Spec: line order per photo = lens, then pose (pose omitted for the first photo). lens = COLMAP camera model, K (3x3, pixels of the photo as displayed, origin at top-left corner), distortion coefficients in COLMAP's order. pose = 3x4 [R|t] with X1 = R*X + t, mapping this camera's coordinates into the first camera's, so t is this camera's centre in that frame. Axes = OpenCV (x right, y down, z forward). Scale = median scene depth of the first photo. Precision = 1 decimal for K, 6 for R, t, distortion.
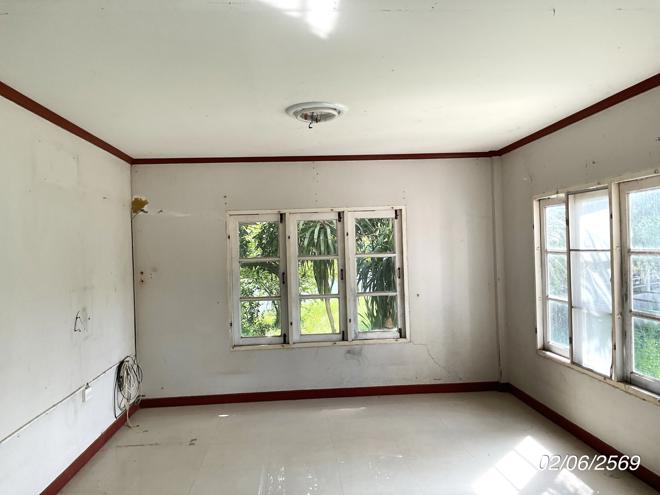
lens RADIAL K [[569.0, 0, 330.0], [0, 569.0, 247.5], [0, 0, 1]] dist [0.111348, -0.007261]
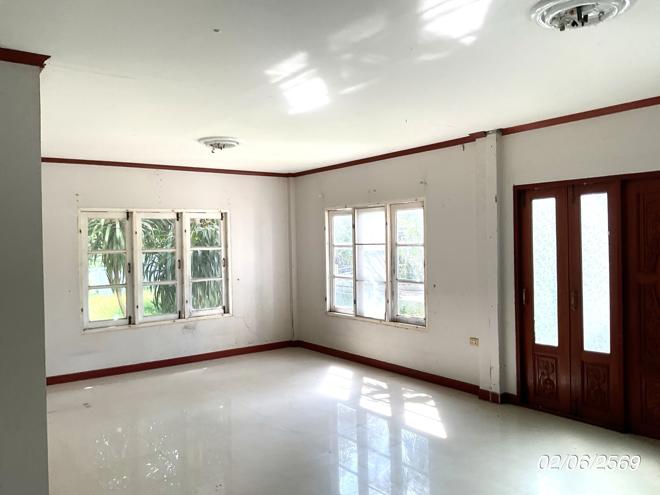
lens RADIAL K [[569.0, 0, 330.0], [0, 569.0, 247.5], [0, 0, 1]] dist [0.111348, -0.007261]
pose [[0.847383, 0.004991, 0.530959, -0.366257], [-0.004593, 0.999987, -0.002070, 0.013185], [-0.530963, -0.000685, 0.847395, -0.211660]]
